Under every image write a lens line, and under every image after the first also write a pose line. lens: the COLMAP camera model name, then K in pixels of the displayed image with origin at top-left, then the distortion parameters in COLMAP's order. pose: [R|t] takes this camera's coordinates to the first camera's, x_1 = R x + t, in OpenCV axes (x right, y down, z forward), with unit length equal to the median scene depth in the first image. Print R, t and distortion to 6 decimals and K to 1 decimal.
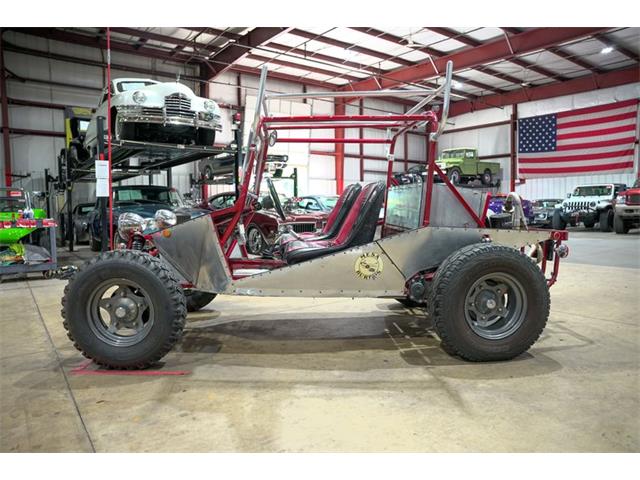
lens RADIAL K [[438.9, 0, 322.2], [0, 438.9, 240.7], [0, 0, 1]] dist [-0.143650, 0.113403]
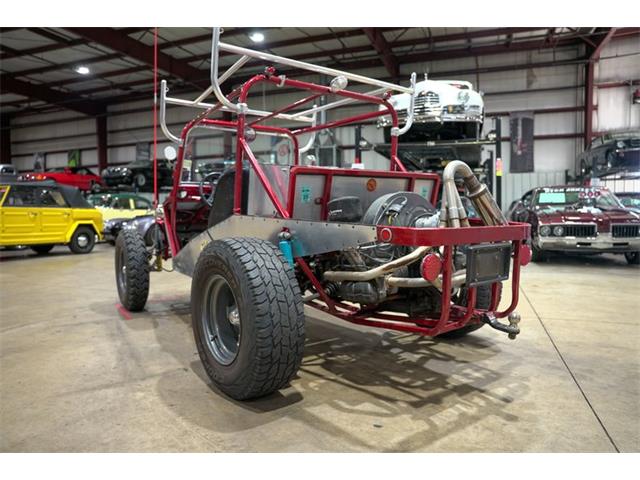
lens RADIAL K [[438.9, 0, 322.2], [0, 438.9, 240.7], [0, 0, 1]] dist [-0.143650, 0.113403]
pose [[0.542350, 0.053245, -0.838464, 0.183086], [-0.057717, 0.997993, 0.026042, -0.002591], [0.838168, 0.034270, 0.544335, 0.117998]]
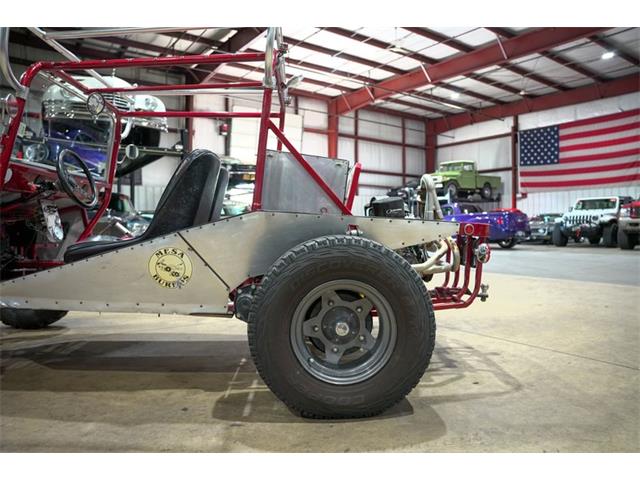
lens RADIAL K [[438.9, 0, 322.2], [0, 438.9, 240.7], [0, 0, 1]] dist [-0.143650, 0.113403]
pose [[0.999632, 0.006946, -0.026212, 0.062765], [-0.008031, 0.999106, -0.041507, 0.007032], [0.025901, 0.041702, 0.998794, 0.056144]]
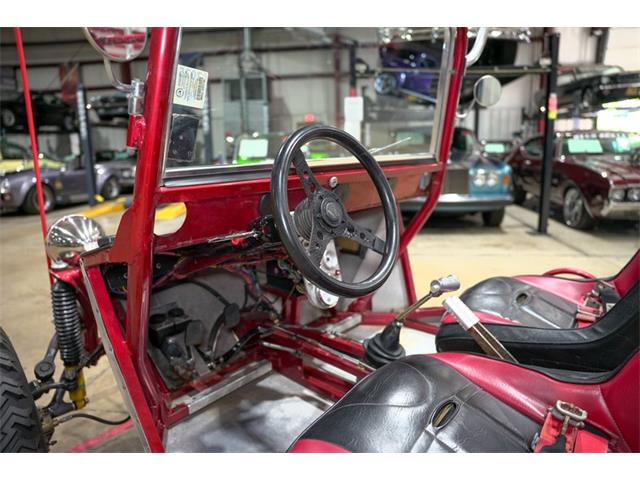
lens RADIAL K [[438.9, 0, 322.2], [0, 438.9, 240.7], [0, 0, 1]] dist [-0.143650, 0.113403]
pose [[0.714174, 0.138395, -0.686150, 0.013272], [-0.037116, 0.986368, 0.160317, -0.022145], [0.698983, -0.089027, 0.709575, 0.152065]]
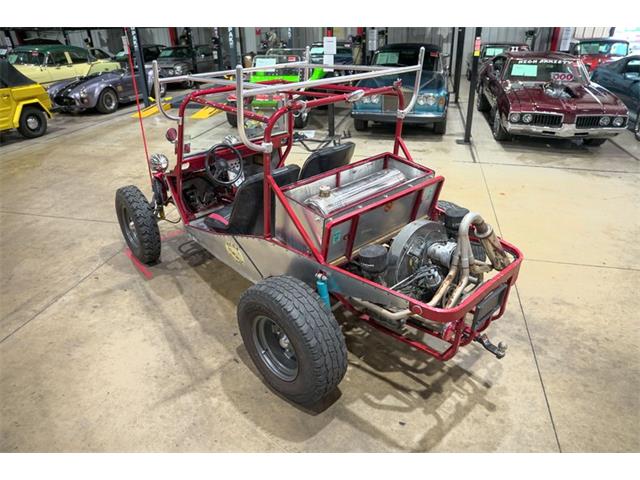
lens RADIAL K [[438.9, 0, 322.2], [0, 438.9, 240.7], [0, 0, 1]] dist [-0.143650, 0.113403]
pose [[0.633704, 0.351123, -0.689298, 0.168465], [-0.041712, 0.905268, 0.422788, -0.075242], [0.772450, -0.239170, 0.588318, 0.093431]]
